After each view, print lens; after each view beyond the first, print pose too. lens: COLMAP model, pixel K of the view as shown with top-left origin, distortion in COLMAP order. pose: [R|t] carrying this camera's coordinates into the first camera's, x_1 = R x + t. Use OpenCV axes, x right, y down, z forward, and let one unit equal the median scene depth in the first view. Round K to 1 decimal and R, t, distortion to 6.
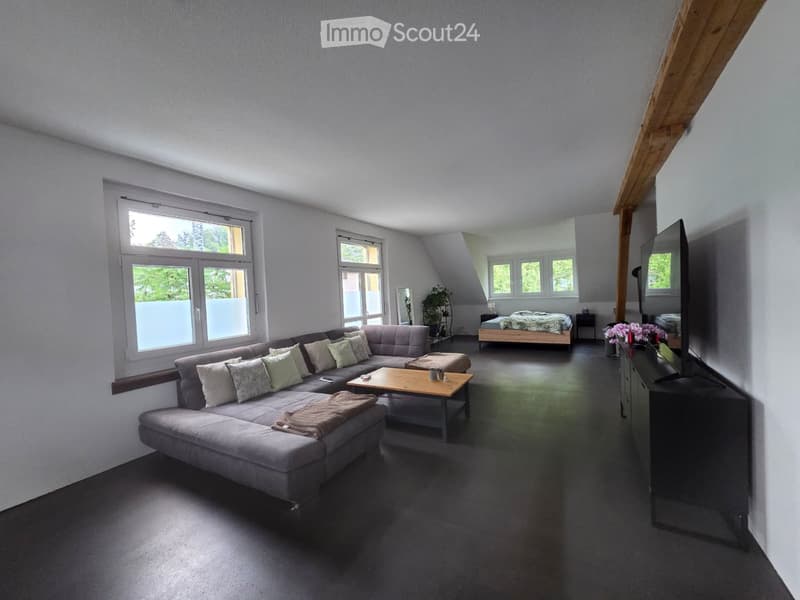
lens RADIAL K [[332.4, 0, 400.0], [0, 332.4, 300.0], [0, 0, 1]] dist [-0.000526, -0.000080]
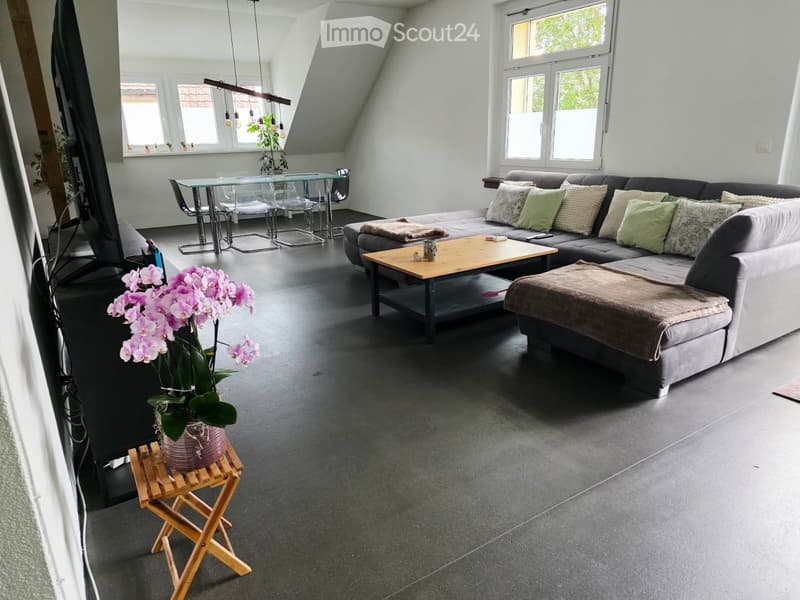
lens RADIAL K [[532.0, 0, 400.0], [0, 532.0, 300.0], [0, 0, 1]] dist [0.076233, -0.001449]
pose [[-0.462892, 0.333571, -0.821256, 0.962642], [0.034278, 0.932535, 0.359449, -0.064959], [0.885752, 0.138235, -0.443097, 1.324963]]
